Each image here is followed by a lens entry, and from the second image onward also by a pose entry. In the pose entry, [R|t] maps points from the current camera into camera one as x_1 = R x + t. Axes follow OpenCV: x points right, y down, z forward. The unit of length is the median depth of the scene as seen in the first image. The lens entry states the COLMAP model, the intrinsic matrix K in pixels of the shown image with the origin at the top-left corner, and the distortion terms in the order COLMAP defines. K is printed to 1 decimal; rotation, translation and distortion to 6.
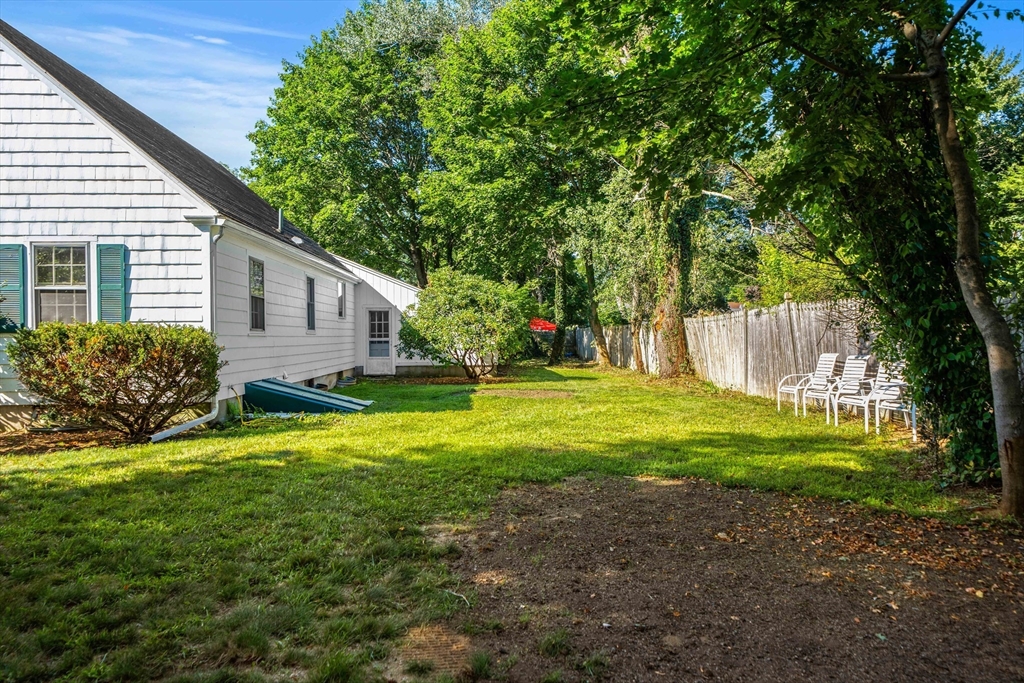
lens RADIAL K [[678.1, 0, 506.9], [0, 678.1, 345.9], [0, 0, 1]] dist [-0.005144, -0.001703]
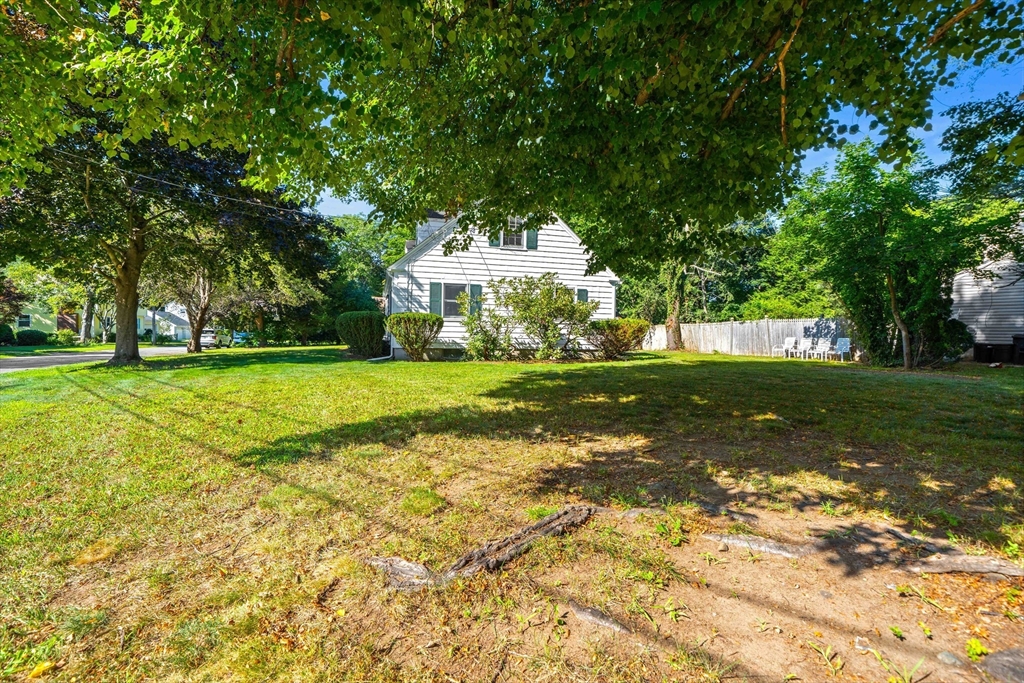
lens RADIAL K [[435.8, 0, 514.7], [0, 435.8, 337.5], [0, 0, 1]] dist [-0.001121, -0.000026]
pose [[0.973311, 0.020327, 0.228590, -0.612184], [-0.018814, 0.999784, -0.008797, 0.028157], [-0.228719, 0.004262, 0.973483, -0.289822]]
